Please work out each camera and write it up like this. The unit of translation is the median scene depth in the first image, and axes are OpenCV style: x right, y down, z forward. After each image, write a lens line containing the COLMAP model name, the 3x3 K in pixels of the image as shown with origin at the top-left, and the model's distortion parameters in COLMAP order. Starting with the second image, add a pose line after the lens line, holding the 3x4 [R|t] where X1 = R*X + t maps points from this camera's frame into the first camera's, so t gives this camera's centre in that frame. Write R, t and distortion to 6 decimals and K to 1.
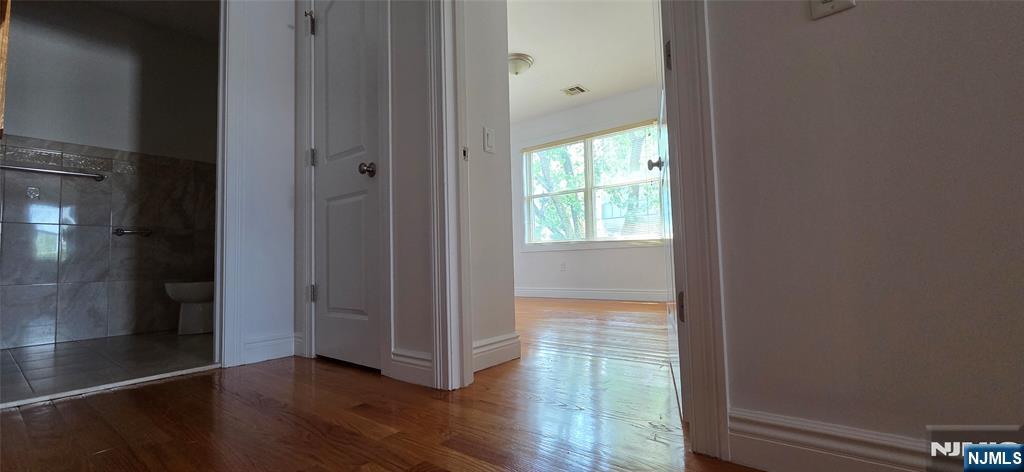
lens RADIAL K [[418.7, 0, 515.7], [0, 418.7, 245.3], [0, 0, 1]] dist [-0.007192, -0.000197]
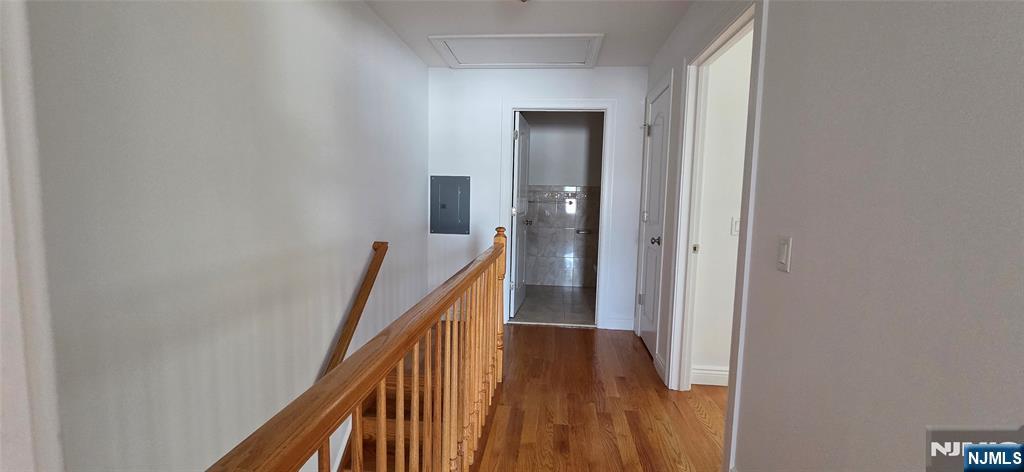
lens RADIAL K [[418.7, 0, 506.9], [0, 418.7, 235.3], [0, 0, 1]] dist [-0.007192, -0.000197]
pose [[0.509651, 0.113227, -0.852899, 0.480910], [0.012265, 0.990246, 0.138789, -0.282576], [0.860294, -0.081195, 0.503291, -0.212939]]
